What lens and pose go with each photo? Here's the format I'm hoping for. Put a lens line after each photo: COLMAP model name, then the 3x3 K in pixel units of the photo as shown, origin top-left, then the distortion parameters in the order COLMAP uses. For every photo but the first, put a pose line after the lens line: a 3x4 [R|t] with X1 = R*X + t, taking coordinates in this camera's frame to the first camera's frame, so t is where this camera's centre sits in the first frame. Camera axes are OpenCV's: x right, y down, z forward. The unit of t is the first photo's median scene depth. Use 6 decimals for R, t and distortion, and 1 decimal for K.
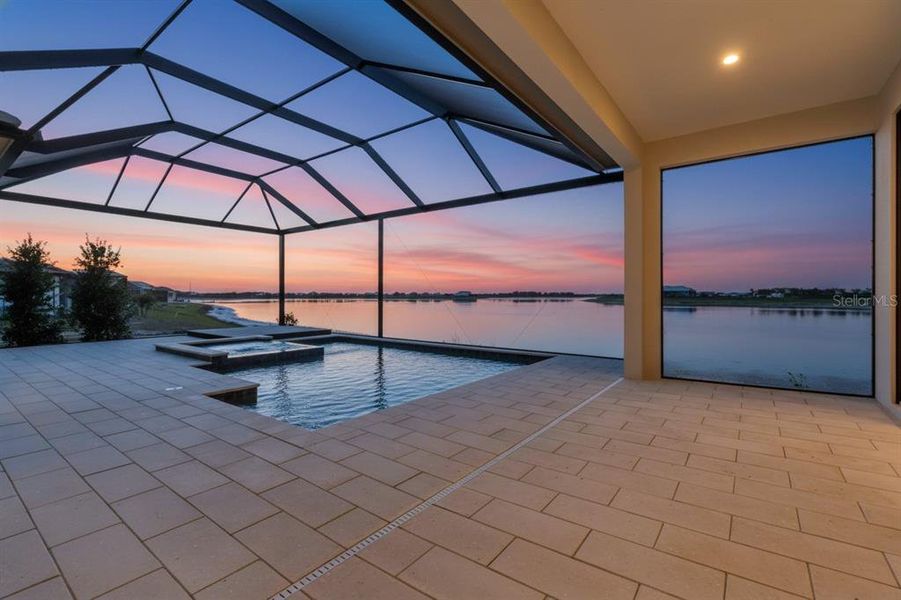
lens RADIAL K [[410.5, 0, 454.9], [0, 410.5, 294.2], [0, 0, 1]] dist [-0.003691, 0.000117]
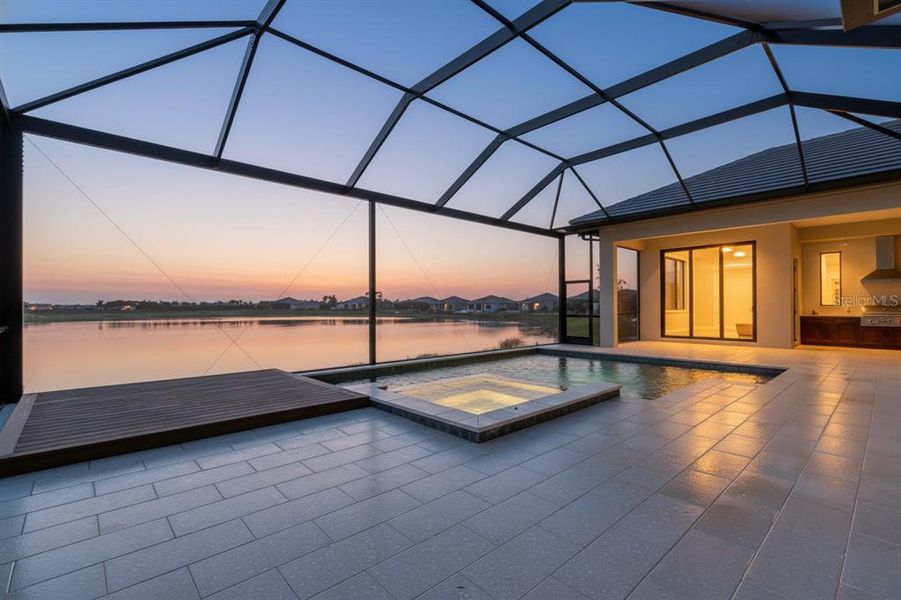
lens RADIAL K [[410.5, 0, 451.8], [0, 410.5, 306.5], [0, 0, 1]] dist [-0.003691, 0.000117]
pose [[0.189081, -0.003165, 0.981956, -0.863511], [0.004230, 0.999988, 0.002408, 0.001975], [-0.981952, 0.003699, 0.189093, 0.721311]]
